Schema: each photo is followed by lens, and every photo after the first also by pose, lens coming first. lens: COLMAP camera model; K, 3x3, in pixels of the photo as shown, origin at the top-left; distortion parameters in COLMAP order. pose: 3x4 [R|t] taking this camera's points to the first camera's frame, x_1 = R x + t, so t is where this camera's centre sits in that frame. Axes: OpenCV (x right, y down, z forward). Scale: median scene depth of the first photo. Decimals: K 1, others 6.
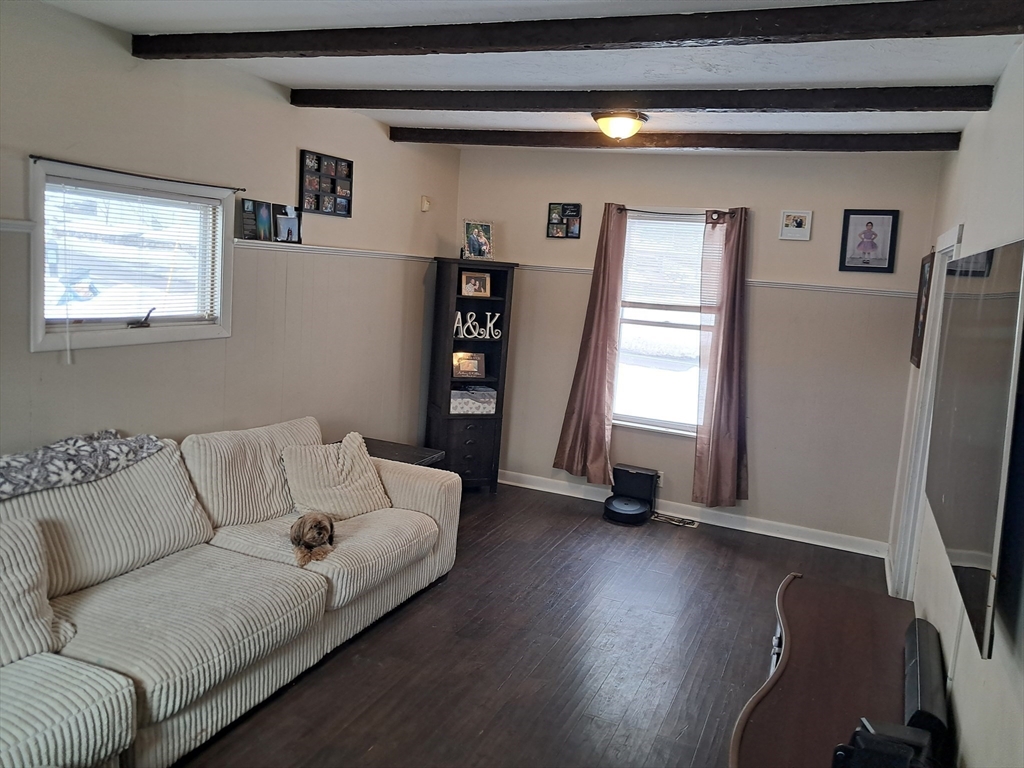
lens RADIAL K [[814.9, 0, 512.0], [0, 814.9, 384.0], [0, 0, 1]] dist [0.051904, -0.010075]
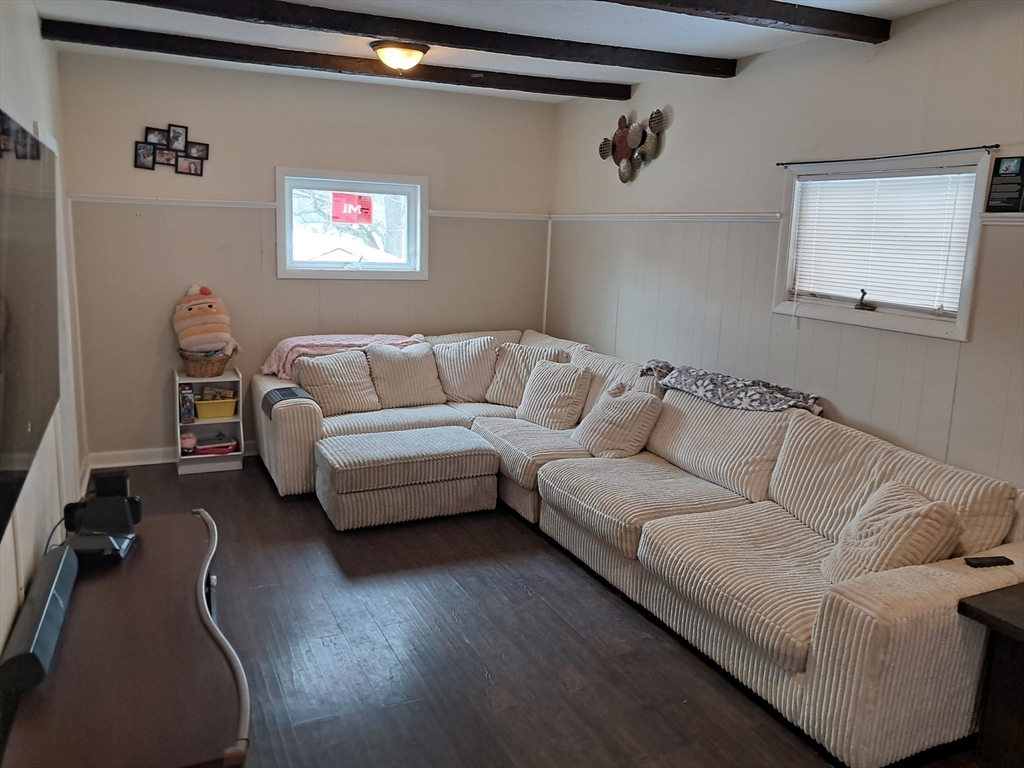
lens RADIAL K [[814.9, 0, 512.0], [0, 814.9, 384.0], [0, 0, 1]] dist [0.051904, -0.010075]
pose [[-0.665717, 0.051123, -0.744451, 0.605901], [-0.190478, 0.952958, 0.235774, -0.141204], [0.721484, 0.298760, -0.624663, 1.376312]]
